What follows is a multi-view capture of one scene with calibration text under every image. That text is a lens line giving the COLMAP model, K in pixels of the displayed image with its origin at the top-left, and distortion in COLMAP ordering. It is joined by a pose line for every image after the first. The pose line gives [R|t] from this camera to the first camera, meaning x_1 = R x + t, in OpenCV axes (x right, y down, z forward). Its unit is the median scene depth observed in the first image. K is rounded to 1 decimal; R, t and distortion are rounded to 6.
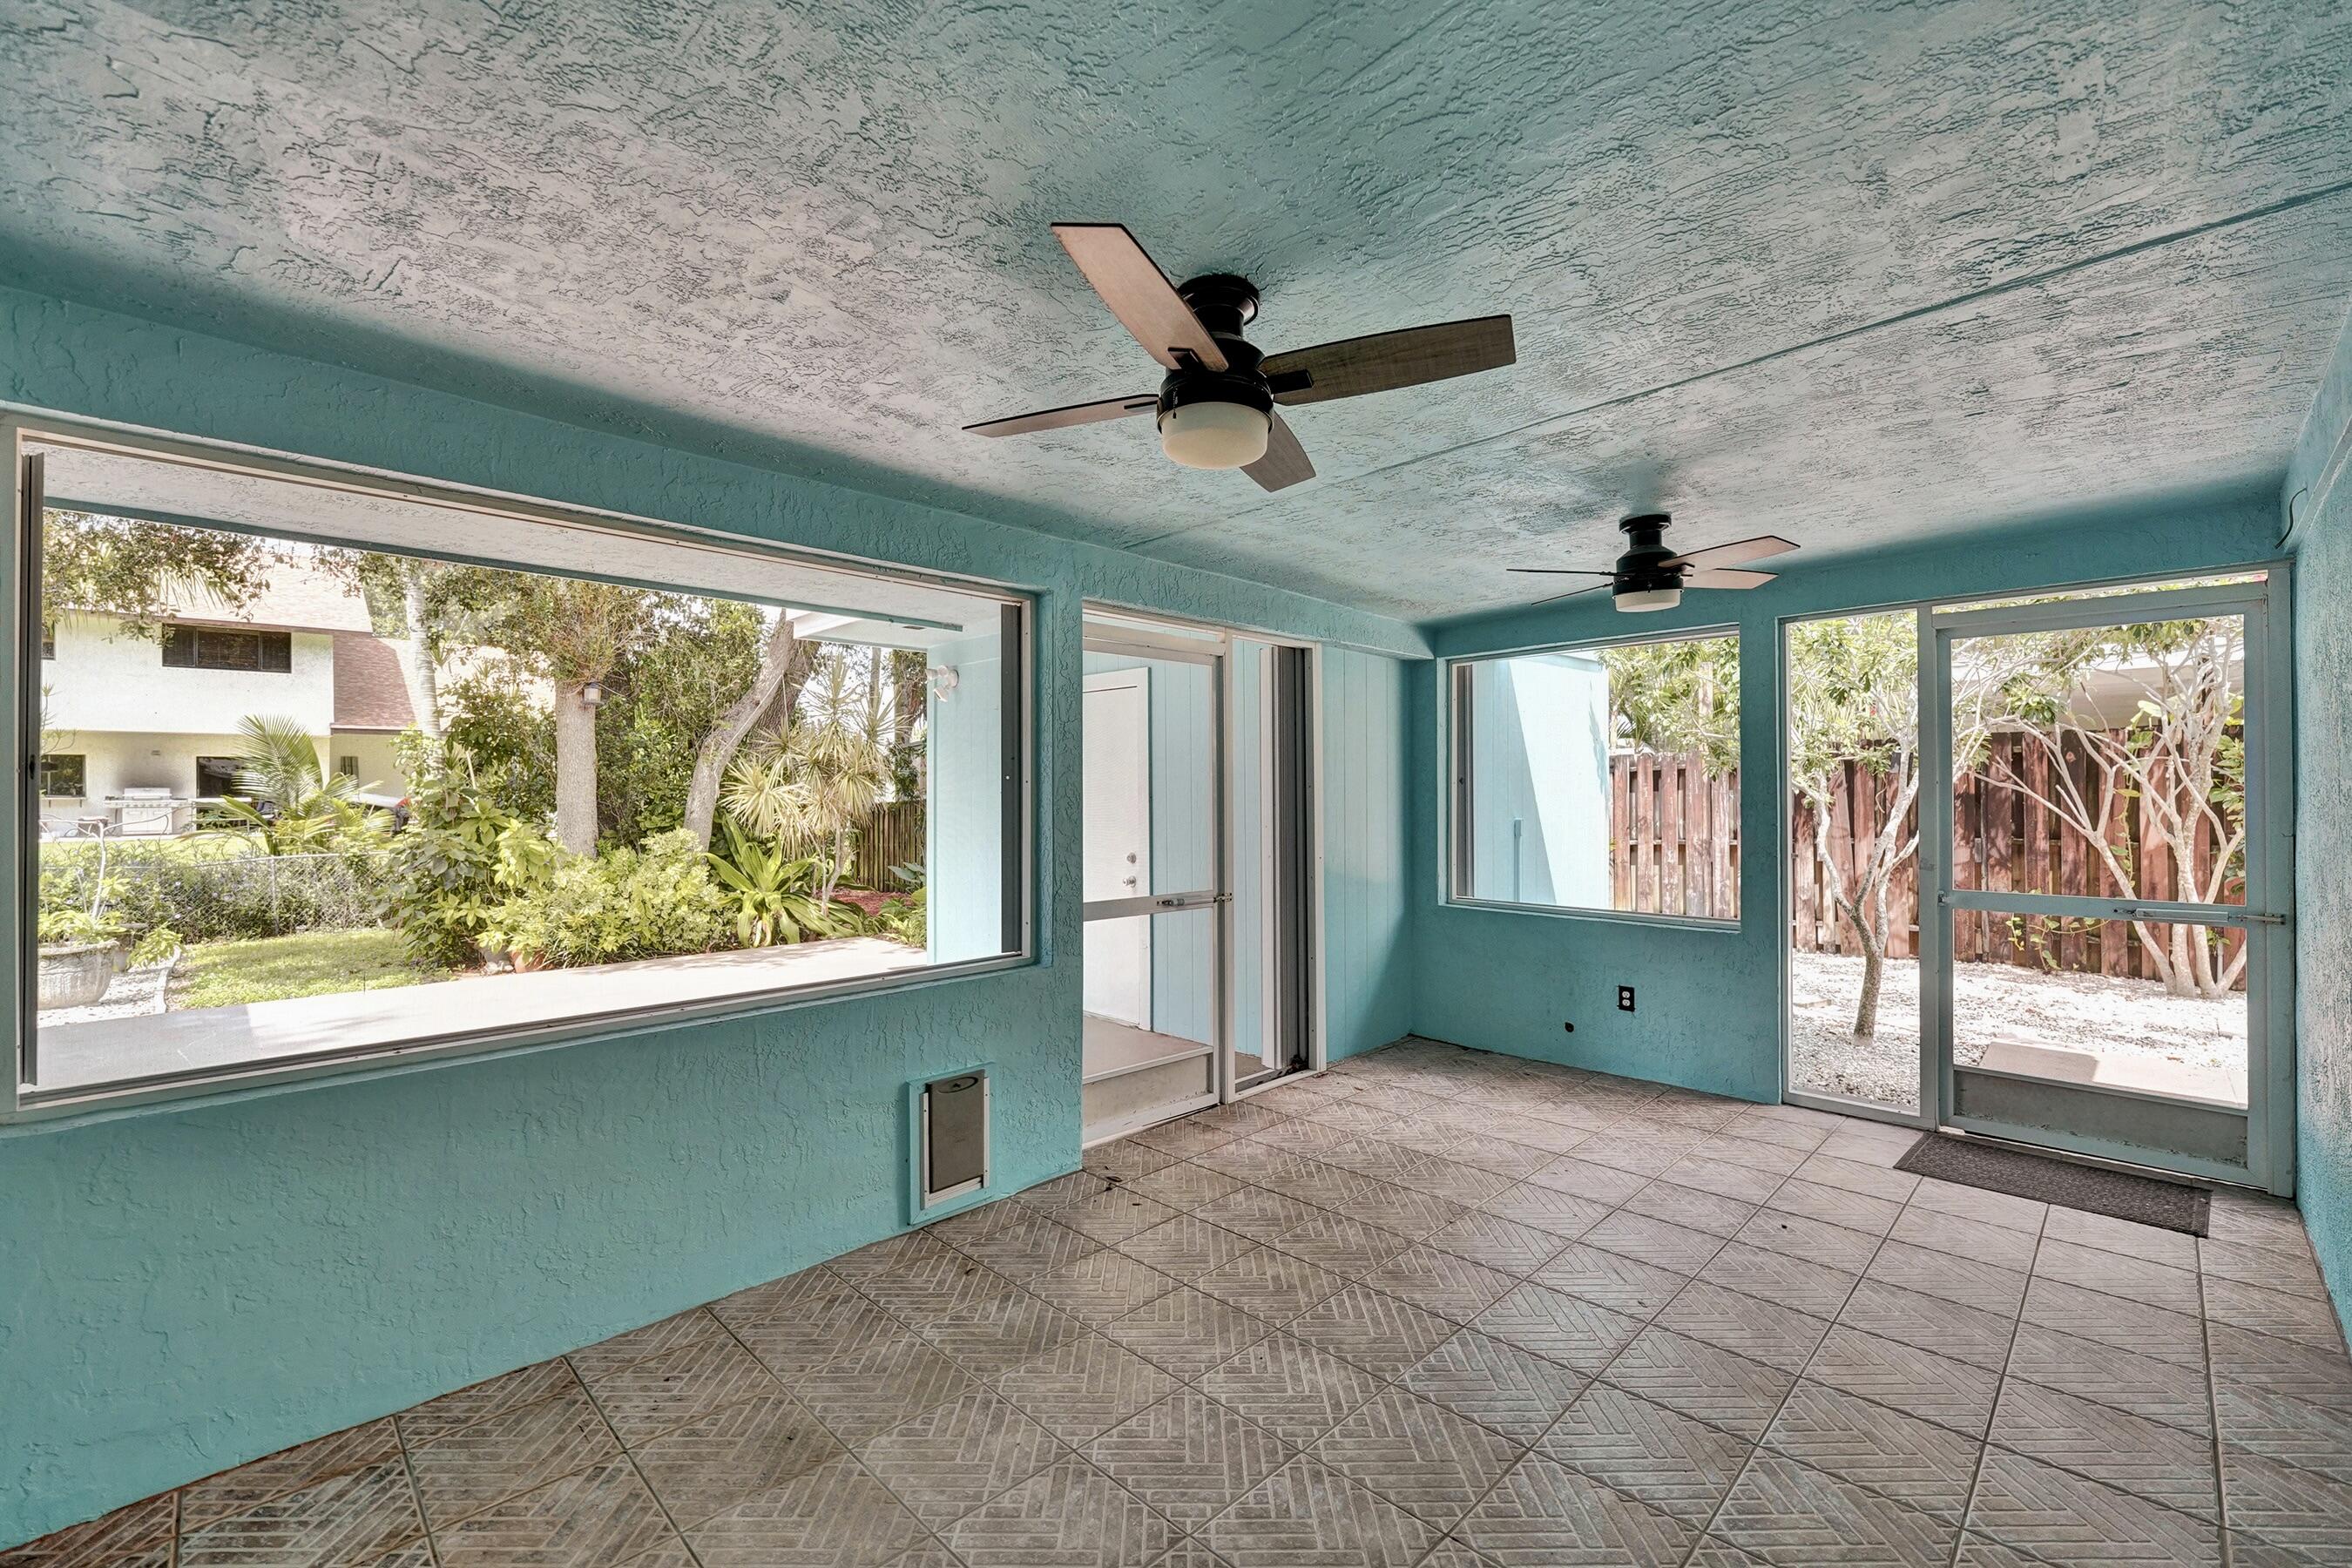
lens RADIAL K [[984.6, 0, 1170.5], [0, 984.6, 789.4], [0, 0, 1]] dist [-0.005061, 0.000161]
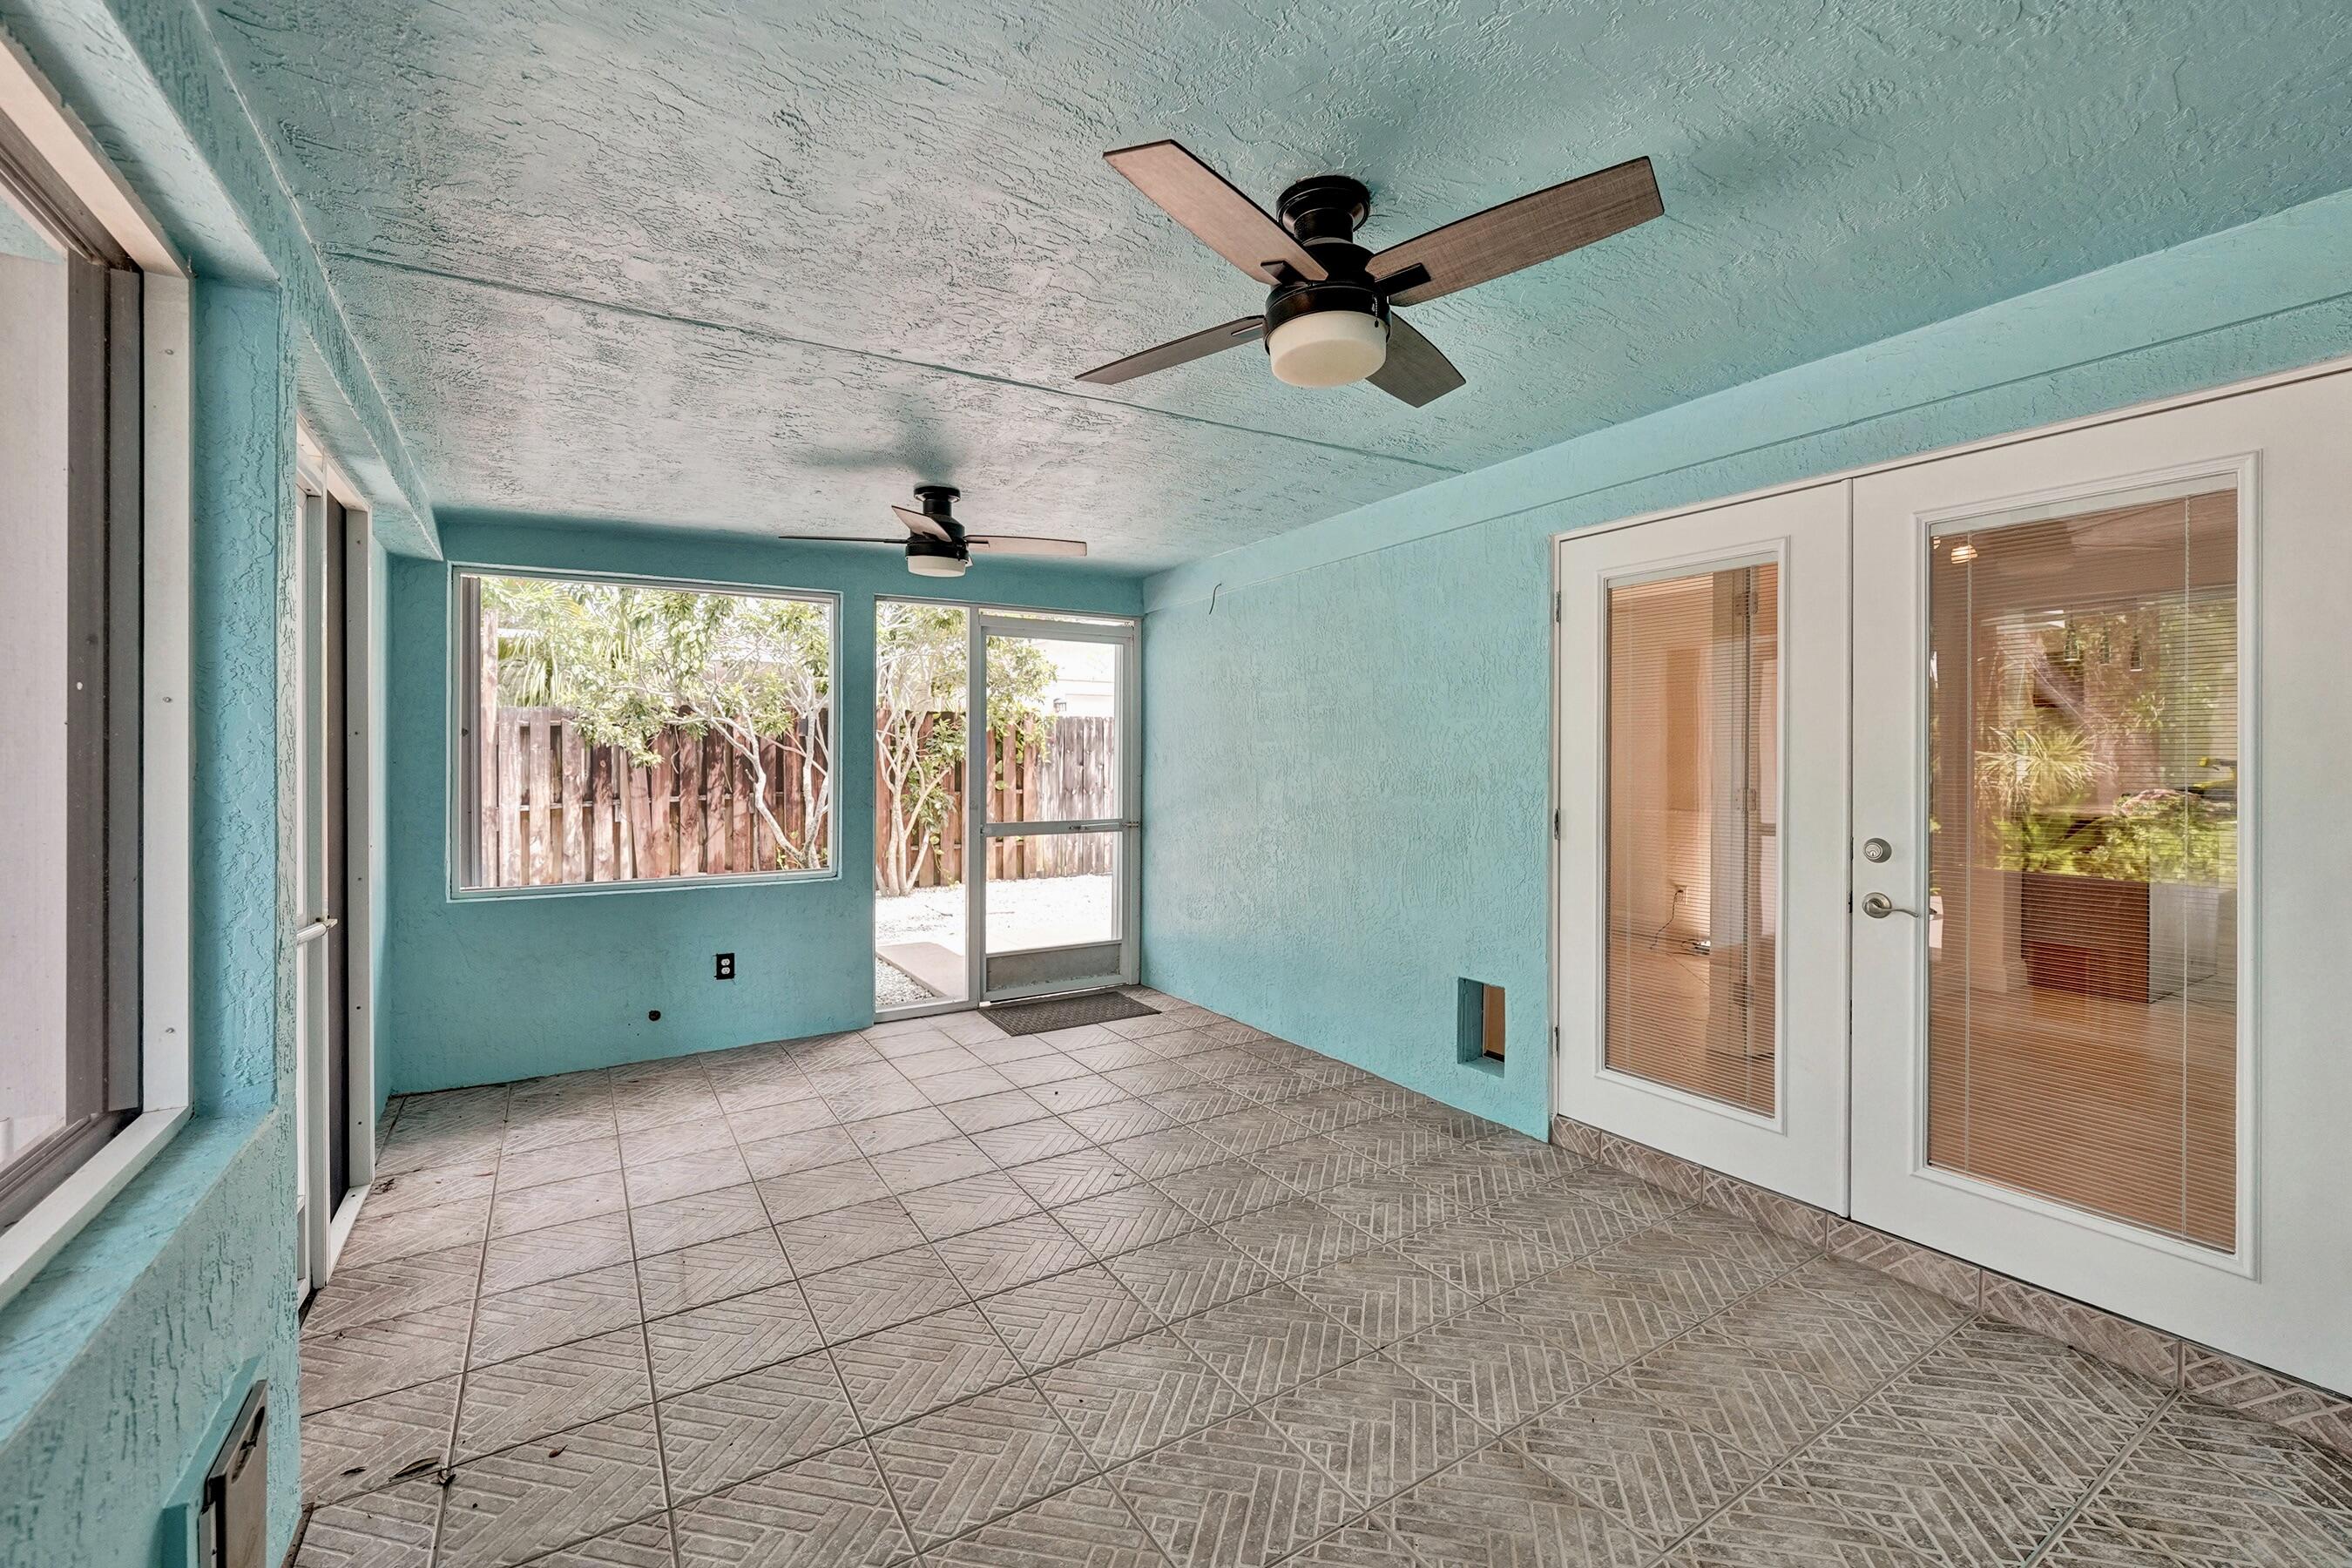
lens RADIAL K [[984.6, 0, 1167.7], [0, 984.6, 764.4], [0, 0, 1]] dist [-0.005061, 0.000161]
pose [[0.217484, -0.002692, 0.976060, -0.426053], [-0.003654, 0.999987, 0.003572, 0.015825], [-0.976057, -0.004343, 0.217471, 0.441740]]
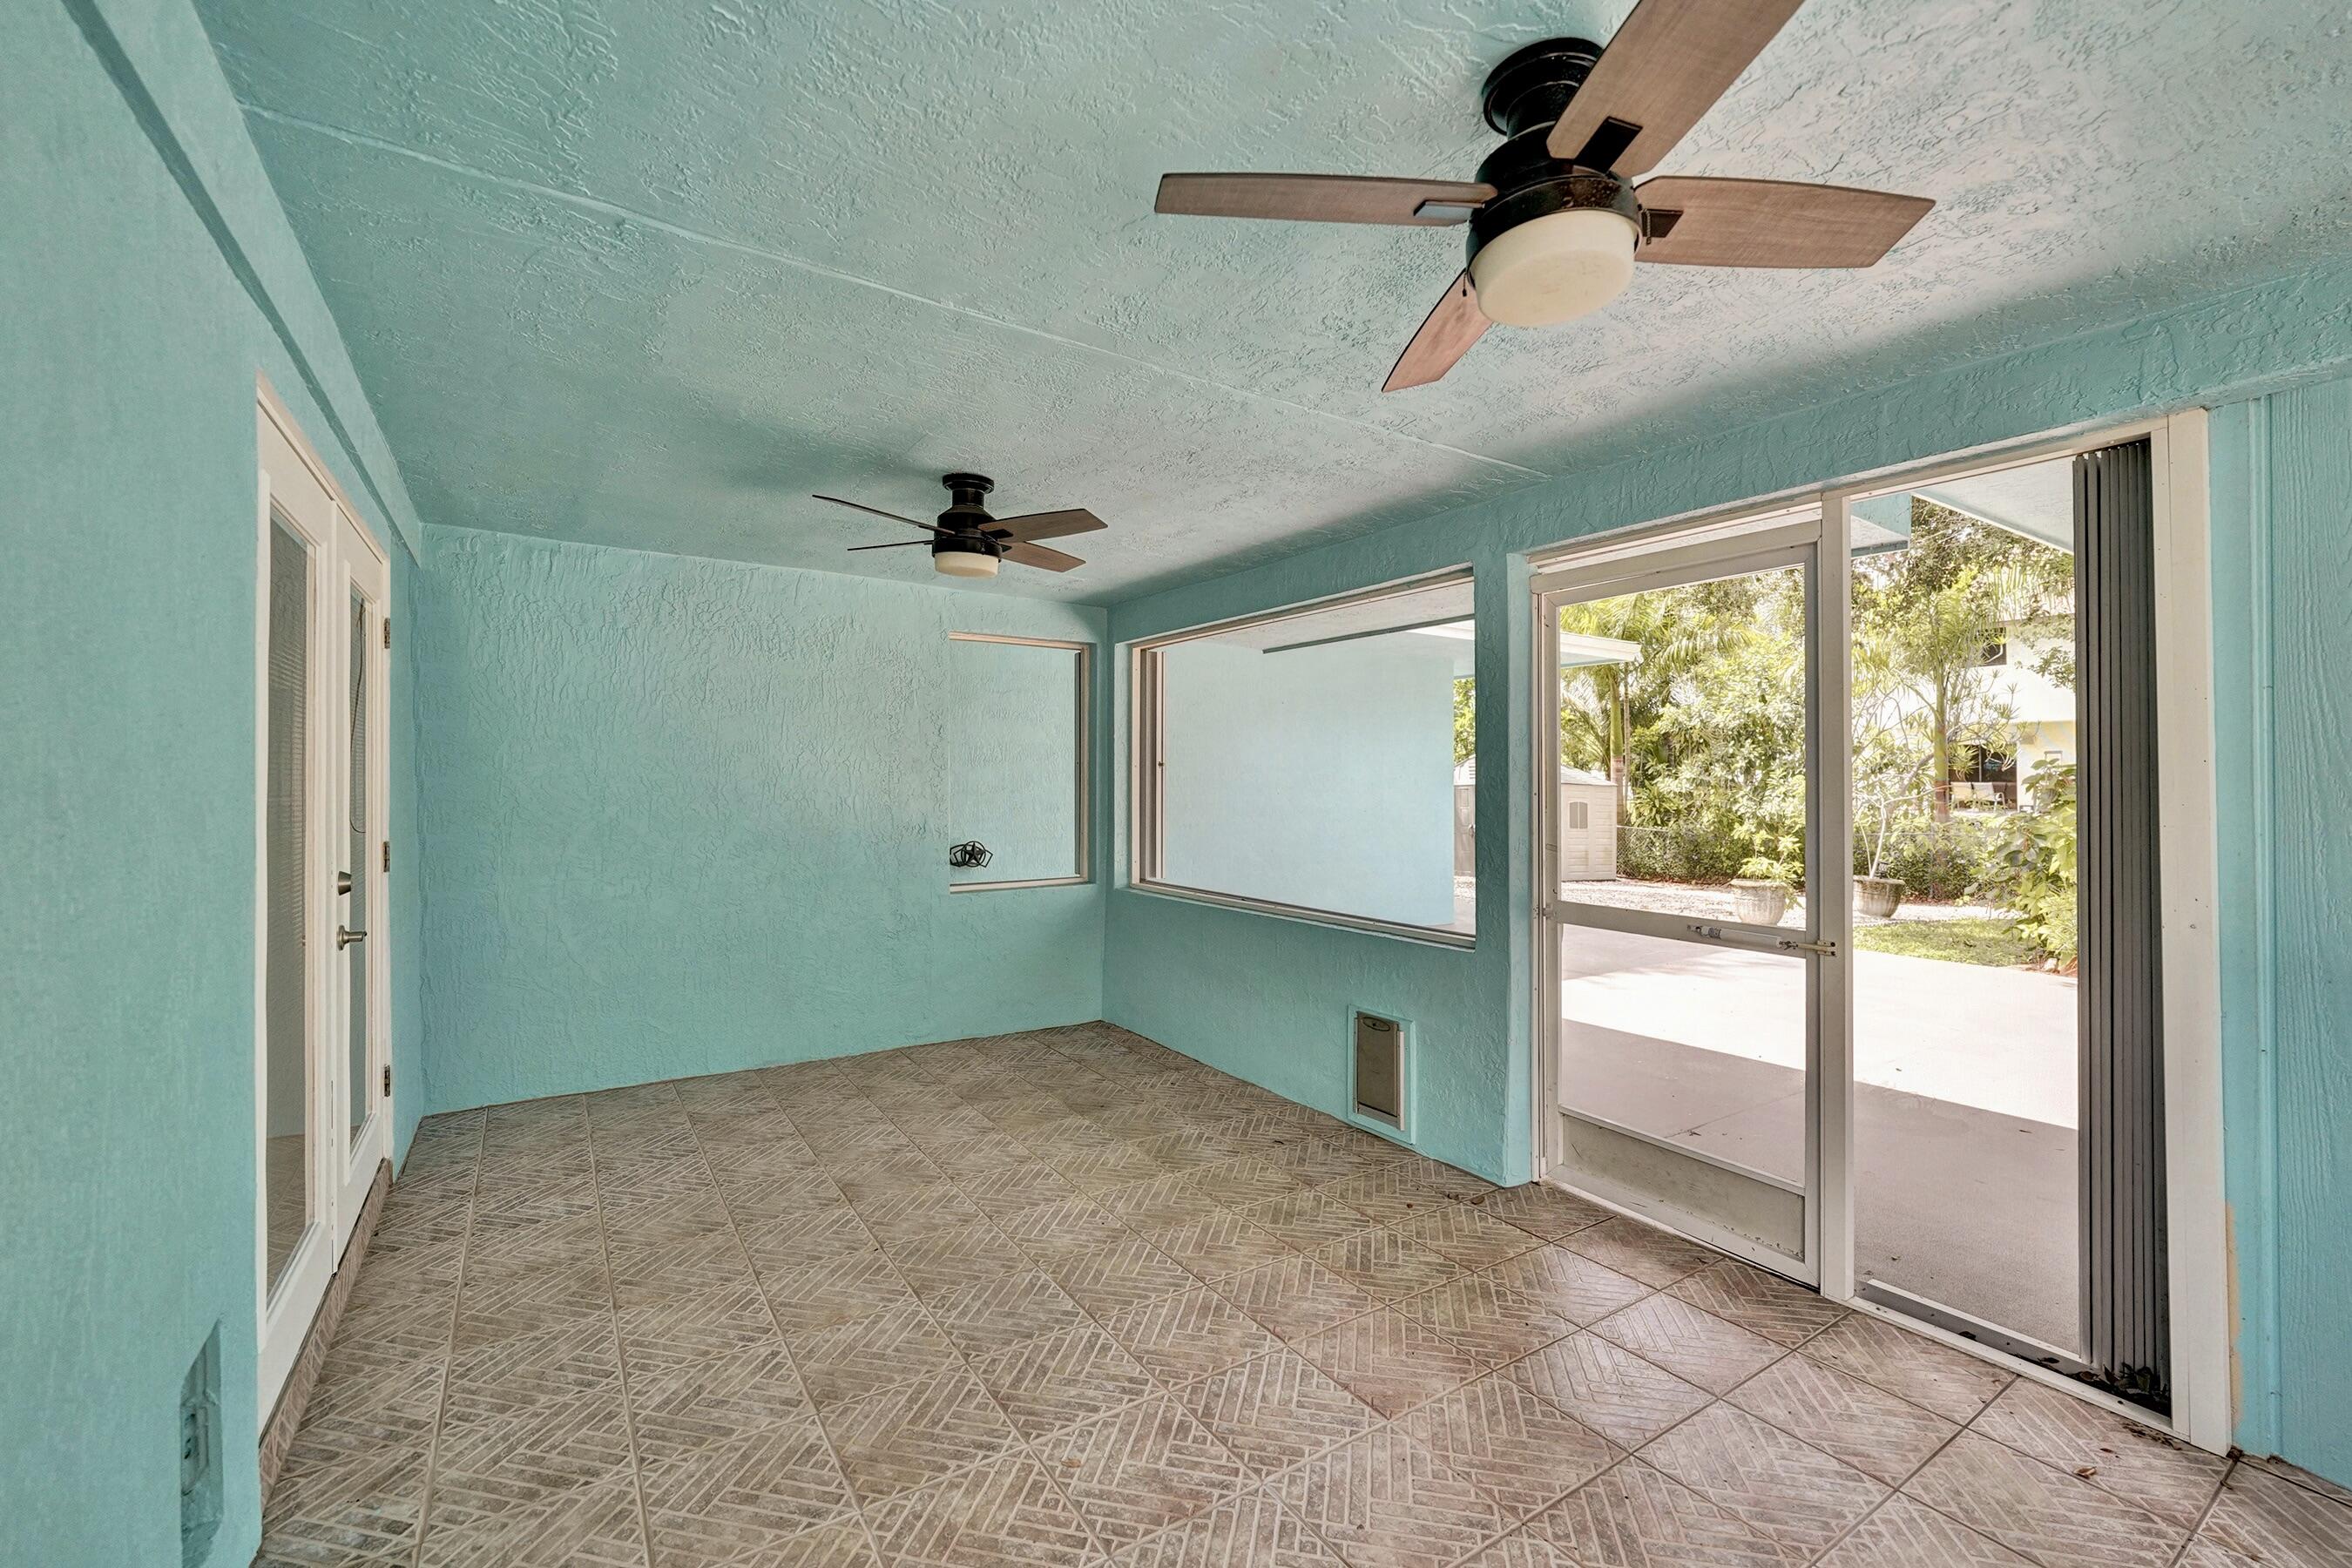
lens RADIAL K [[984.6, 0, 1162.4], [0, 984.6, 768.8], [0, 0, 1]] dist [-0.005061, 0.000161]
pose [[-0.201103, 0.005678, -0.979554, 0.782415], [0.009072, 0.999951, 0.003934, -0.008342], [0.979528, -0.008096, -0.201145, 0.790896]]
